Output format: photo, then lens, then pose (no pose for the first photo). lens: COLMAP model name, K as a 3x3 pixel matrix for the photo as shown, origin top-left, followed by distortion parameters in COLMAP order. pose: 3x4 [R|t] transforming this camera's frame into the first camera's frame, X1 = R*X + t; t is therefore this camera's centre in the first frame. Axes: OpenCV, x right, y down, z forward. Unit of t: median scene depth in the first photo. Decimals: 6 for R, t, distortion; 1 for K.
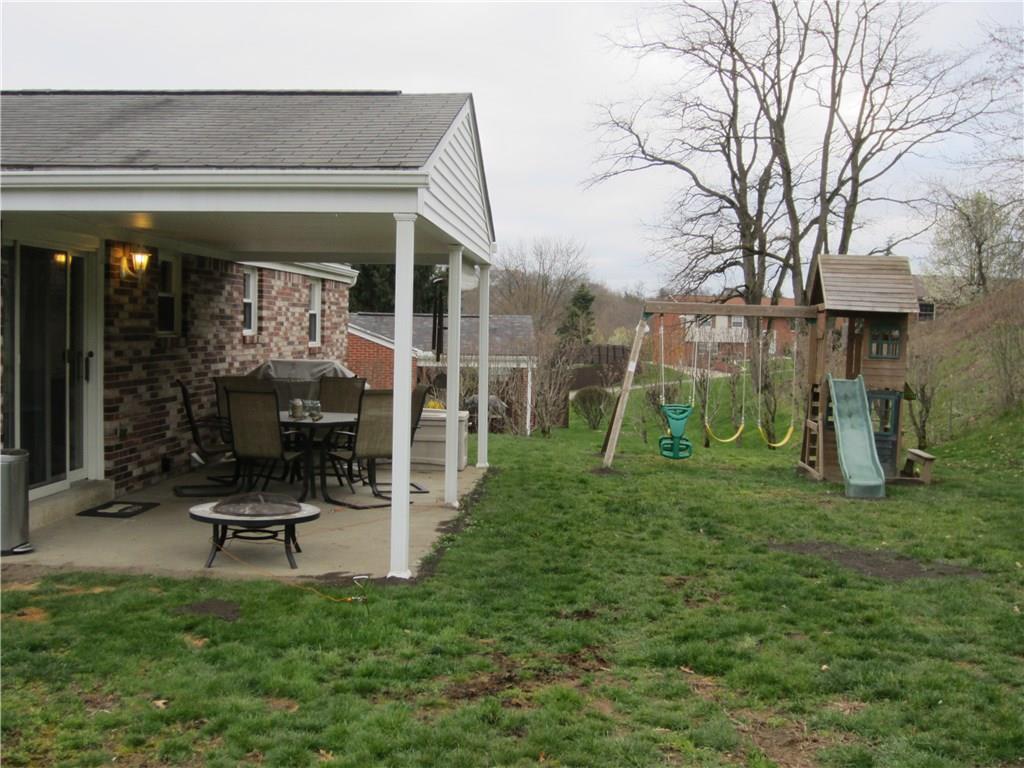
lens RADIAL K [[1210.2, 0, 512.2], [0, 1210.2, 384.4], [0, 0, 1]] dist [-0.016312, 0.000000]
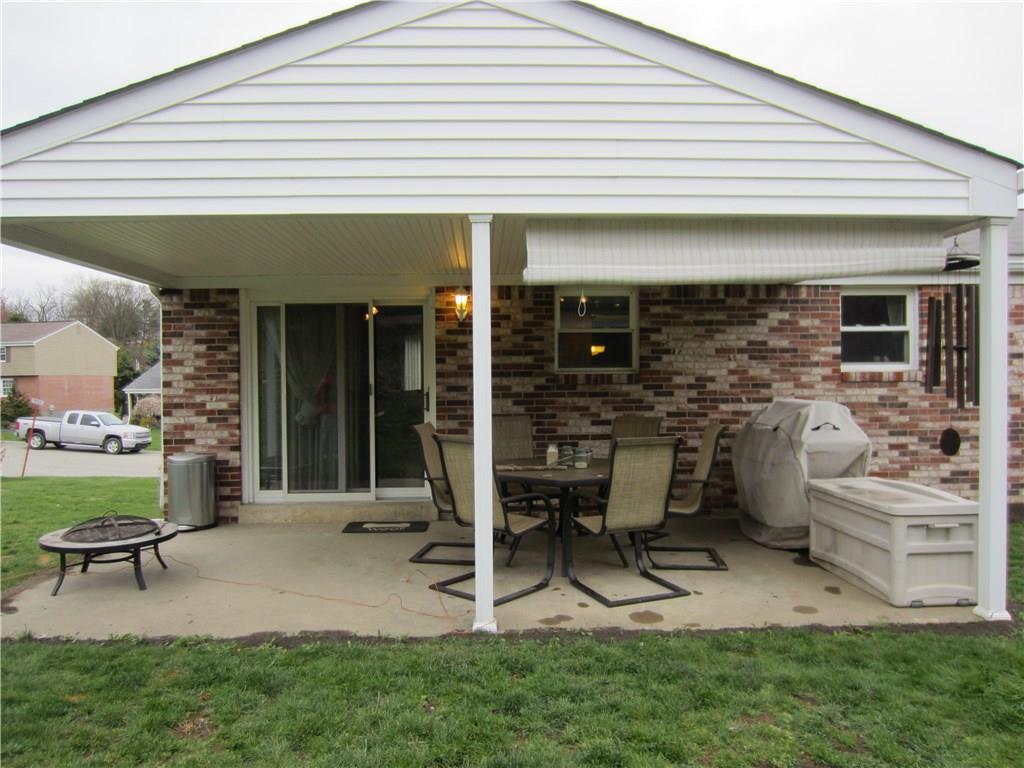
lens RADIAL K [[724.6, 0, 510.0], [0, 724.6, 385.4], [0, 0, 1]] dist [-0.034394, 0.009843]
pose [[0.086287, -0.012452, -0.996192, 0.275547], [-0.038325, 0.999140, -0.015809, -0.016687], [0.995533, 0.039543, 0.085736, 0.831919]]
